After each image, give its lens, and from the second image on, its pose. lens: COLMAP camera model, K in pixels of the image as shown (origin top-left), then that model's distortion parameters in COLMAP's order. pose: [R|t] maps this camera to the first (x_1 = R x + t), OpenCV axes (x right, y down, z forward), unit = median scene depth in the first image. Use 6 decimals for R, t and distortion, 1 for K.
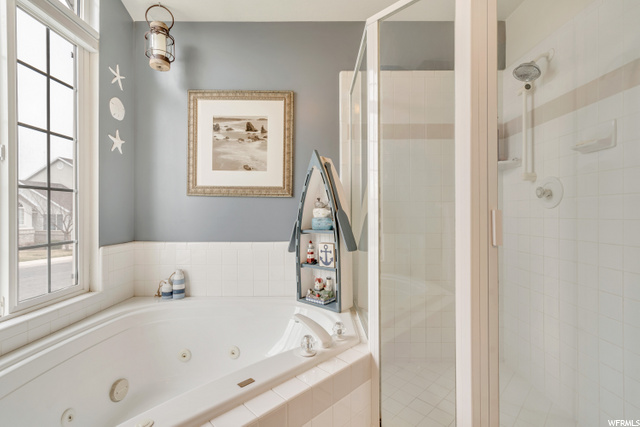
lens RADIAL K [[293.8, 0, 320.6], [0, 293.8, 214.1], [0, 0, 1]] dist [-0.008690, 0.000272]
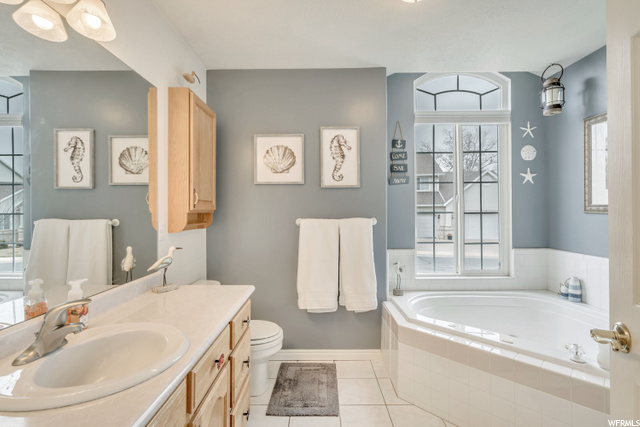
lens RADIAL K [[293.8, 0, 319.4], [0, 293.8, 213.0], [0, 0, 1]] dist [-0.008690, 0.000272]
pose [[0.006677, 0.006179, -0.999959, 0.719433], [0.001303, 0.999980, 0.006187, -0.078481], [0.999977, -0.001344, 0.006668, -0.024300]]
